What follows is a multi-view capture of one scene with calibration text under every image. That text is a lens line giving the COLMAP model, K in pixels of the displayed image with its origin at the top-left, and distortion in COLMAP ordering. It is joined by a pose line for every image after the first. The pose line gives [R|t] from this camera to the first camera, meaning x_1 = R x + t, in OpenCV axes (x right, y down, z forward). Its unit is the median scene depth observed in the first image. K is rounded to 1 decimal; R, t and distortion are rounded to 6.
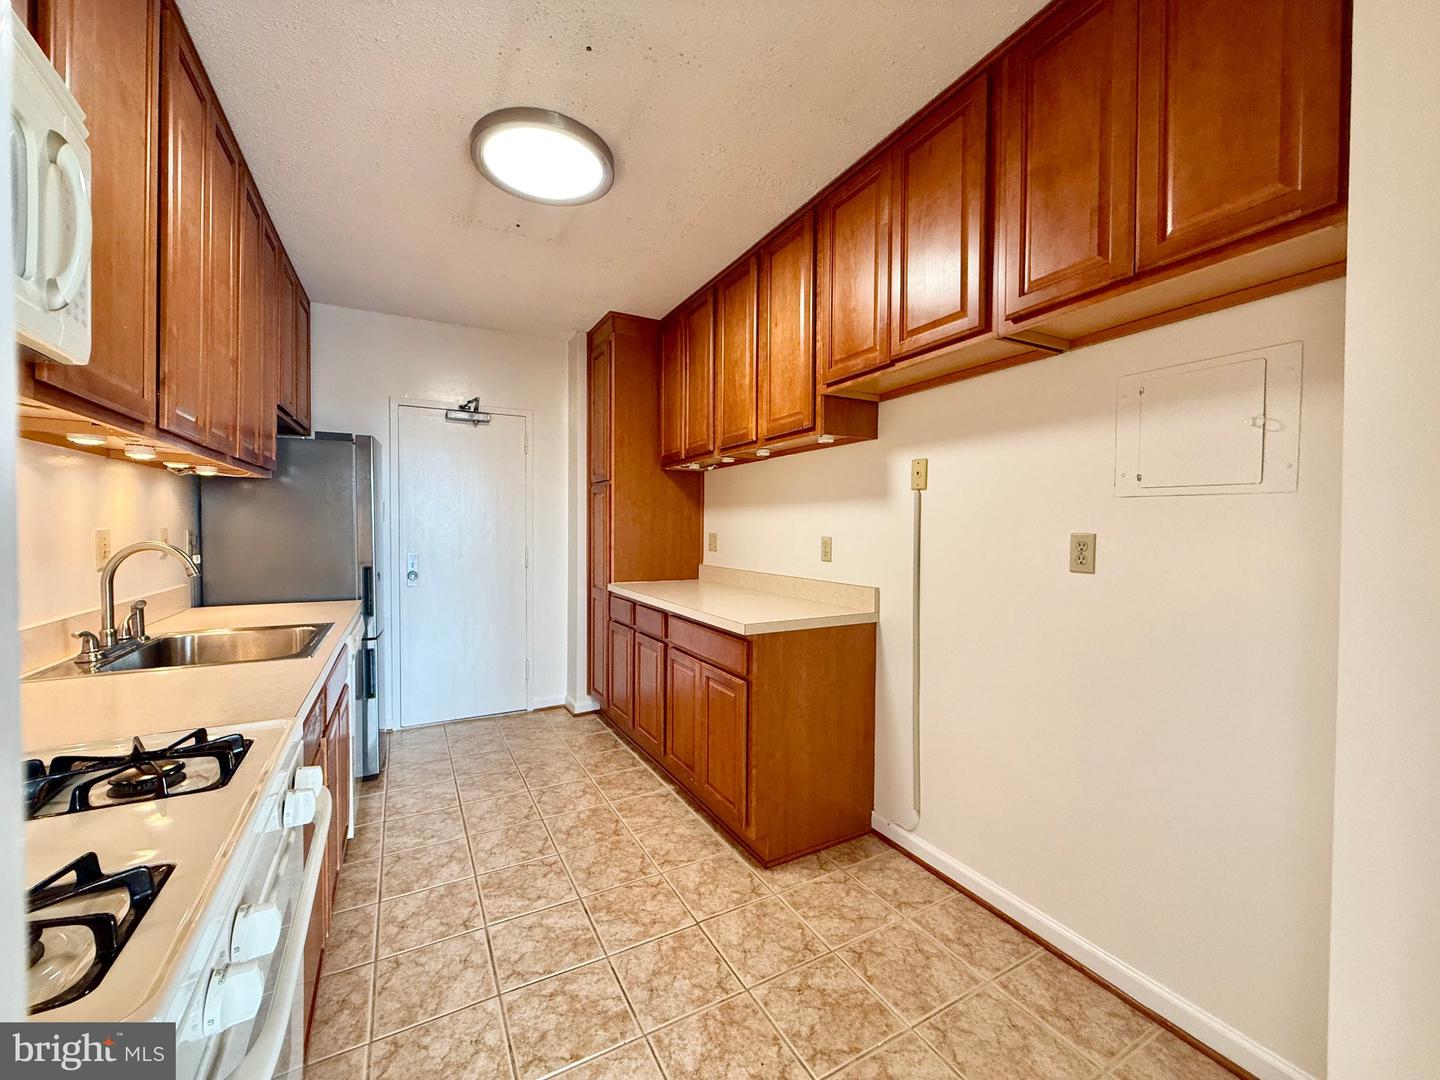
lens RADIAL K [[572.9, 0, 714.7], [0, 572.9, 539.7], [0, 0, 1]] dist [-0.001943, -0.000187]
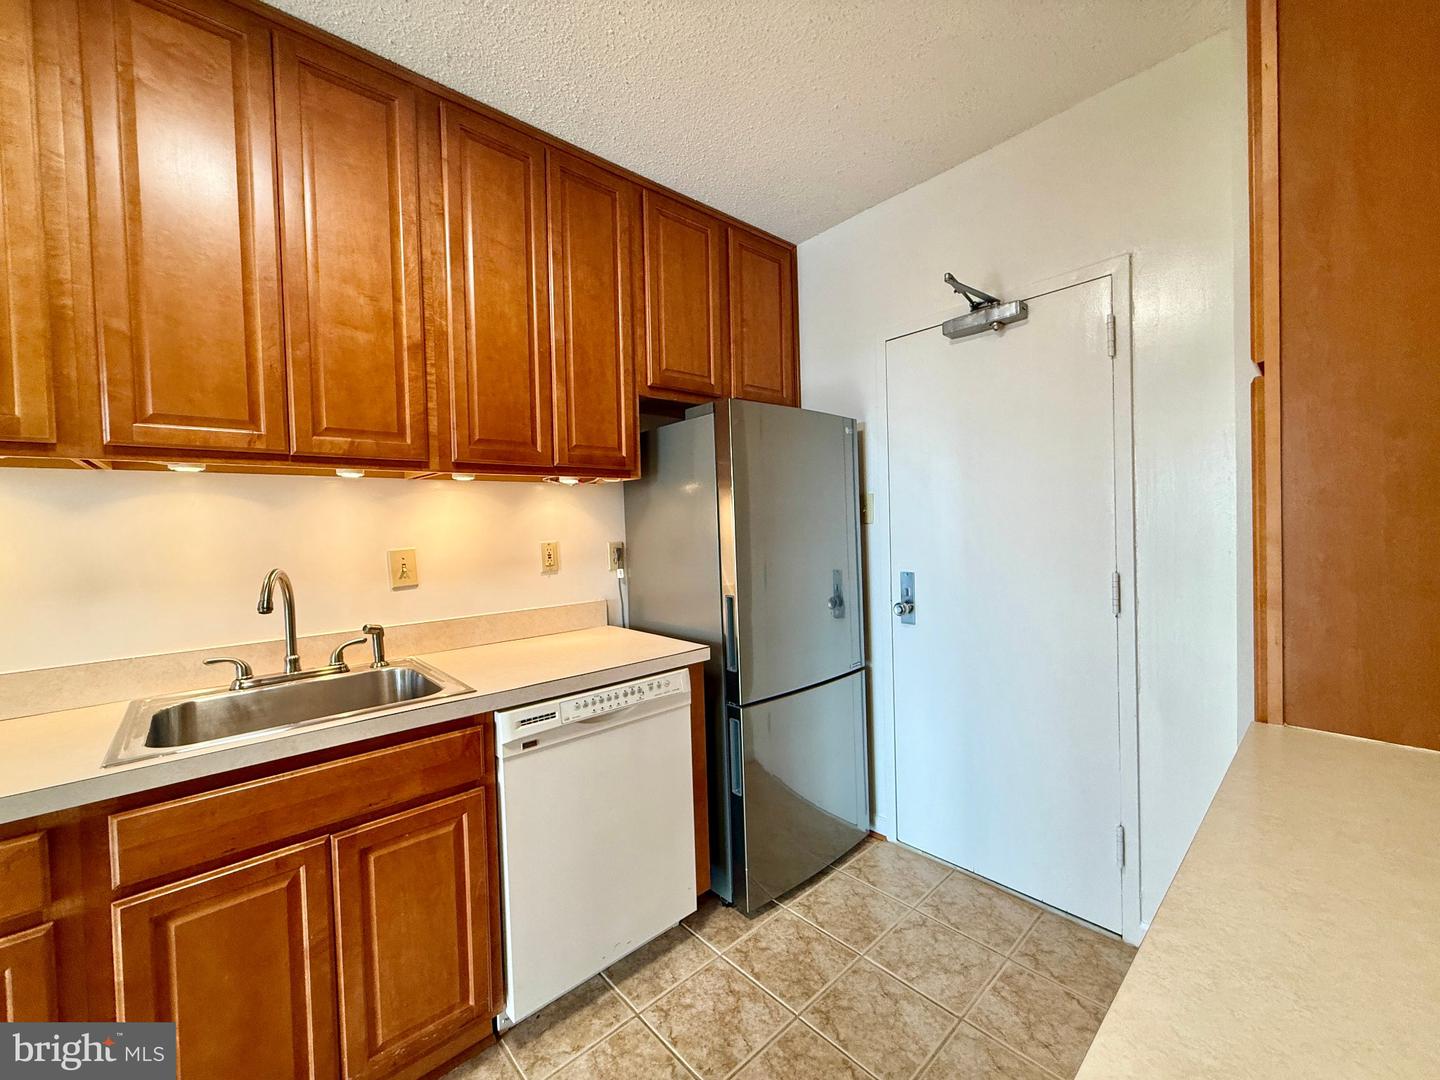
lens RADIAL K [[572.9, 0, 714.7], [0, 572.9, 539.7], [0, 0, 1]] dist [-0.001943, -0.000187]
pose [[0.230658, 0.007049, -0.973009, 0.047987], [0.011497, 0.999884, 0.009969, -0.032272], [0.972967, -0.013486, 0.230550, 1.066250]]
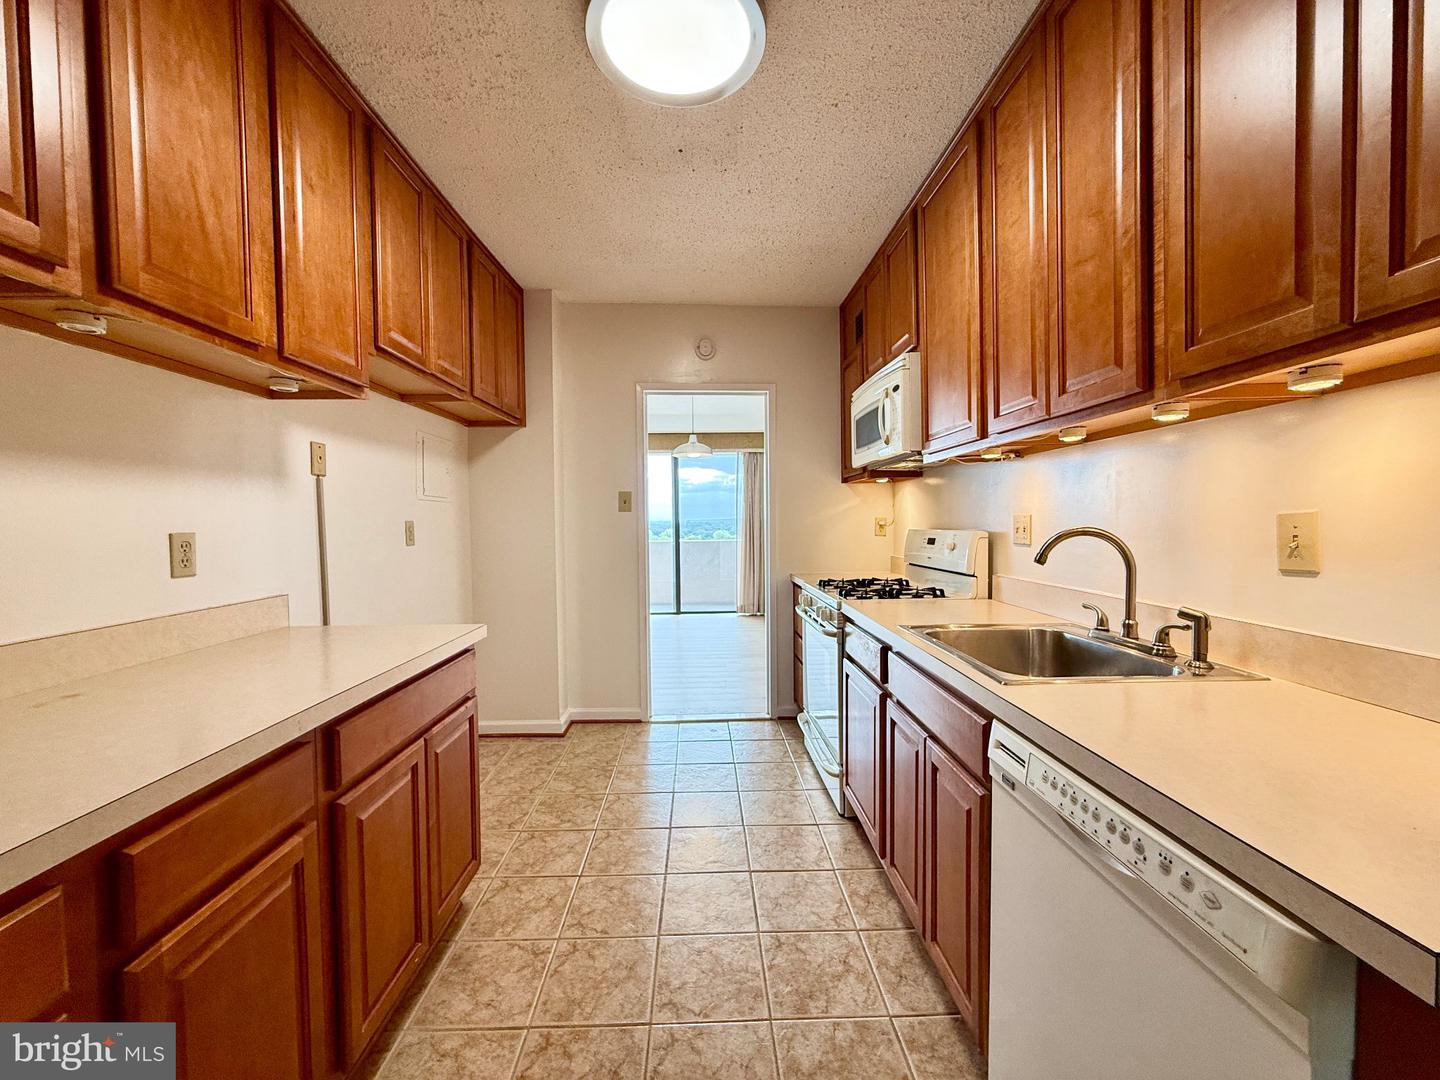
lens RADIAL K [[572.9, 0, 714.7], [0, 572.9, 539.7], [0, 0, 1]] dist [-0.001943, -0.000187]
pose [[-0.890160, -0.013190, 0.455458, -0.633156], [0.014095, 0.998305, 0.056458, -0.027612], [-0.455430, 0.056677, -0.888465, 1.535488]]
